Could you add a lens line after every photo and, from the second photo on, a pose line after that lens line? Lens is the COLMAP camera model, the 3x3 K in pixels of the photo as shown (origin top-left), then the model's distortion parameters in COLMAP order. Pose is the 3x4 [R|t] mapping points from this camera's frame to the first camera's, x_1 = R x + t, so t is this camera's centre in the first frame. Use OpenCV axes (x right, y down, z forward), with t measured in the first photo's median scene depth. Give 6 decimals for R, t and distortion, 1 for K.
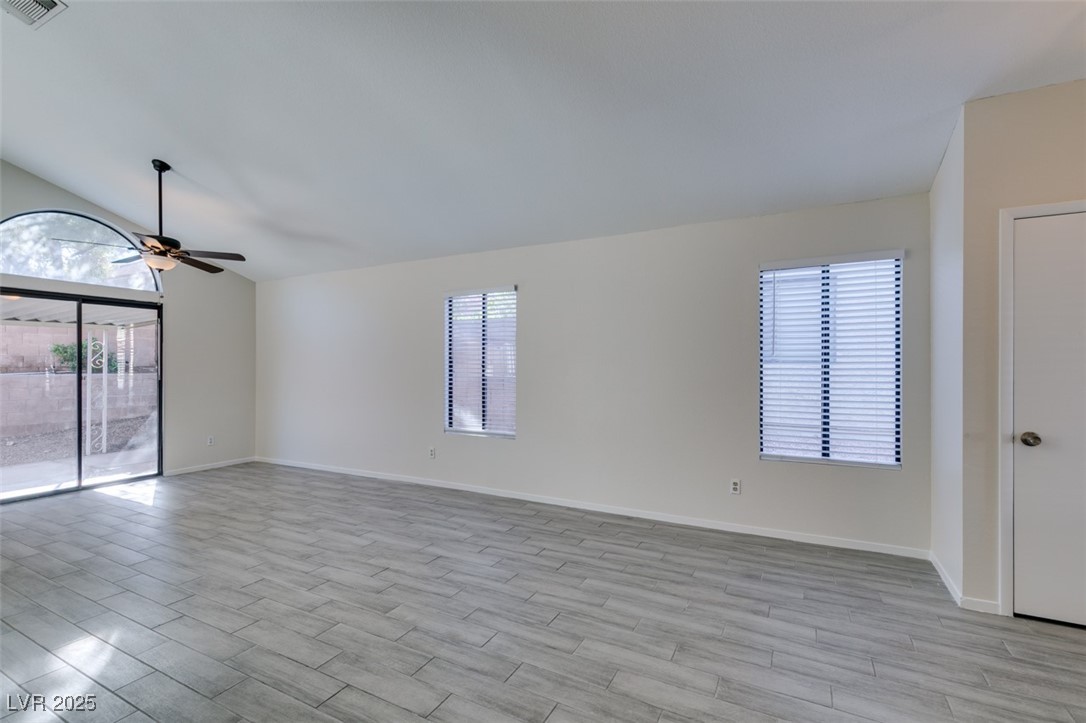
lens RADIAL K [[486.0, 0, 541.6], [0, 486.0, 367.6], [0, 0, 1]] dist [0.008669, -0.002601]
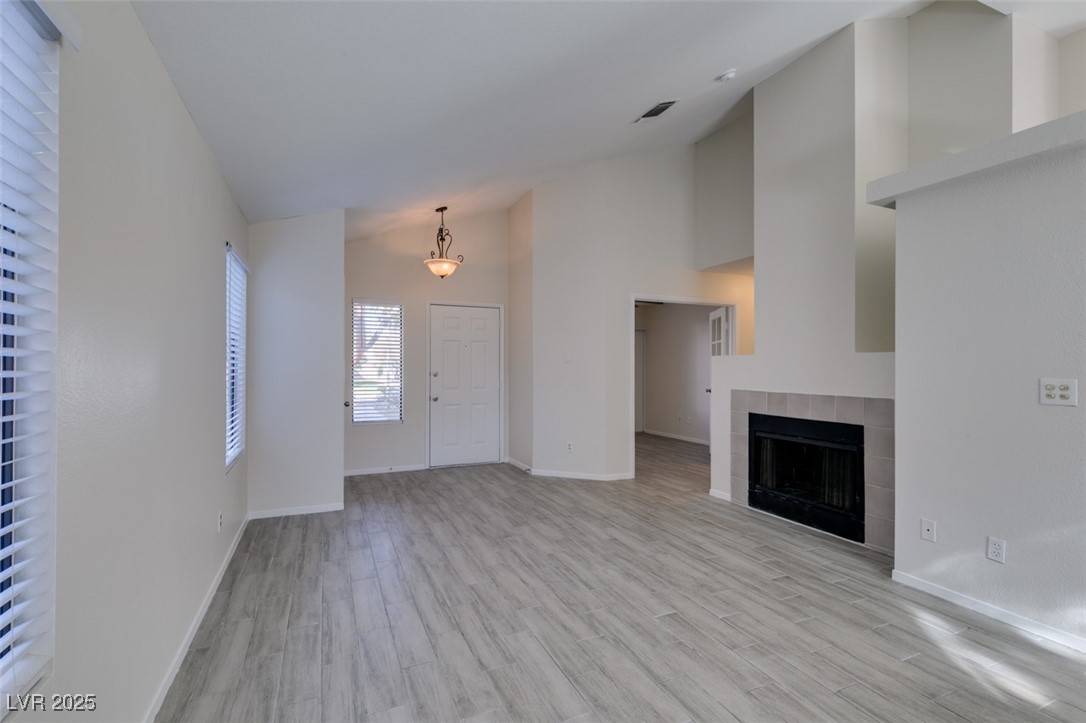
lens RADIAL K [[486.0, 0, 540.4], [0, 486.0, 361.9], [0, 0, 1]] dist [0.008669, -0.002601]
pose [[-0.787691, 0.003569, 0.616060, -0.456579], [-0.001493, 0.999969, -0.007701, -0.001340], [-0.616068, -0.006986, -0.787662, 1.243331]]
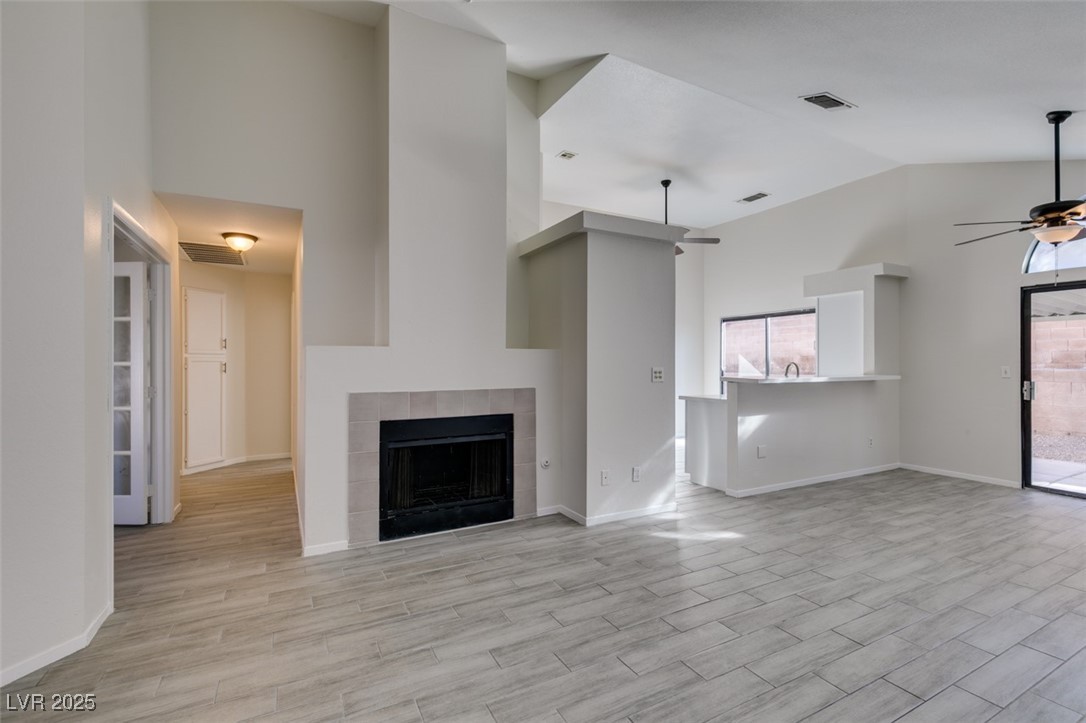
lens RADIAL K [[486.0, 0, 541.0], [0, 486.0, 361.4], [0, 0, 1]] dist [0.008669, -0.002601]
pose [[-0.556511, 0.001035, -0.830839, 0.416041], [-0.000756, 0.999998, 0.001752, -0.001276], [0.830840, 0.001603, -0.556510, 0.783940]]
